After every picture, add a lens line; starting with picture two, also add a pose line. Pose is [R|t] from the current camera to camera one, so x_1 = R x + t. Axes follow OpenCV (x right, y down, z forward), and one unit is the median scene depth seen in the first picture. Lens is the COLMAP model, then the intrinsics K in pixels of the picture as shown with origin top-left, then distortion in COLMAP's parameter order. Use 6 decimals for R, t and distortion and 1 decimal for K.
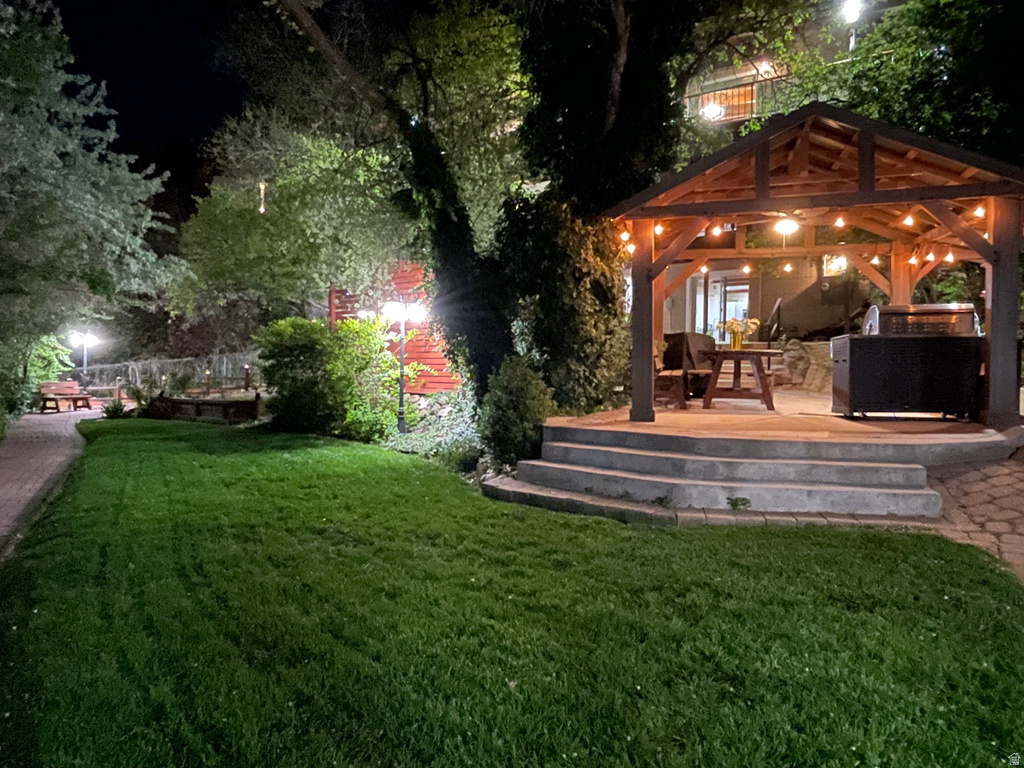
lens RADIAL K [[712.1, 0, 512.0], [0, 712.1, 384.0], [0, 0, 1]] dist [-0.002354, -0.000077]
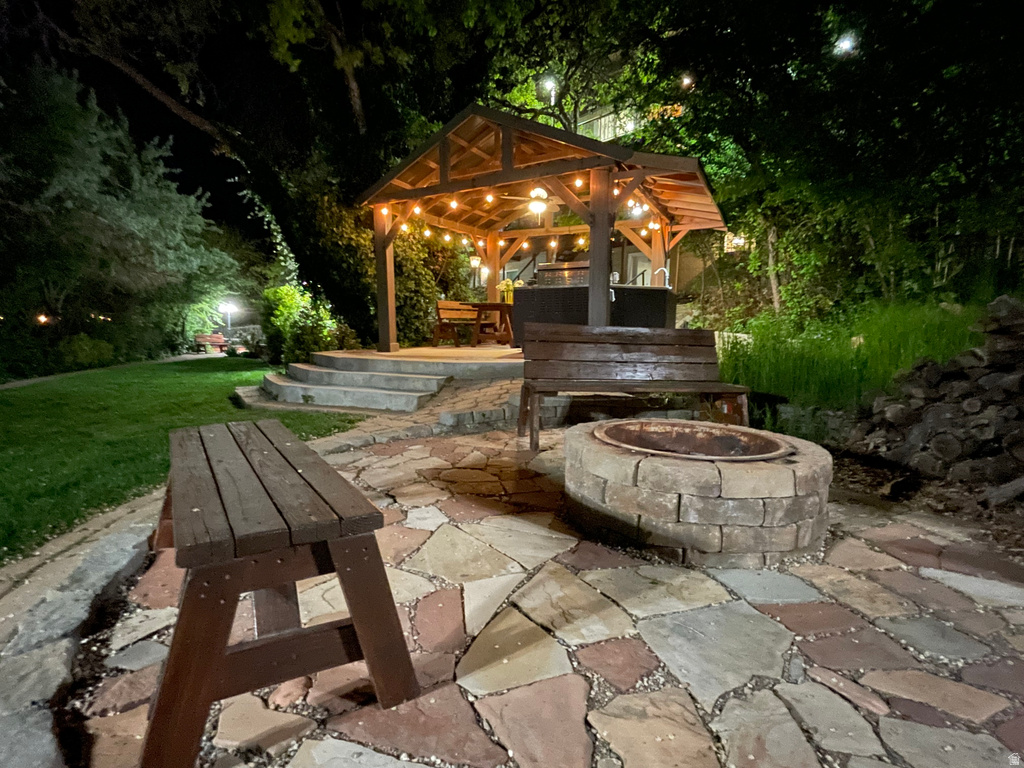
lens RADIAL K [[509.8, 0, 512.0], [0, 509.8, 384.0], [0, 0, 1]] dist [-0.000962, -0.000143]
pose [[0.977780, 0.028463, -0.207694, 0.428505], [-0.014006, 0.997396, 0.070747, 0.027824], [0.209167, -0.066266, 0.975632, 0.045240]]
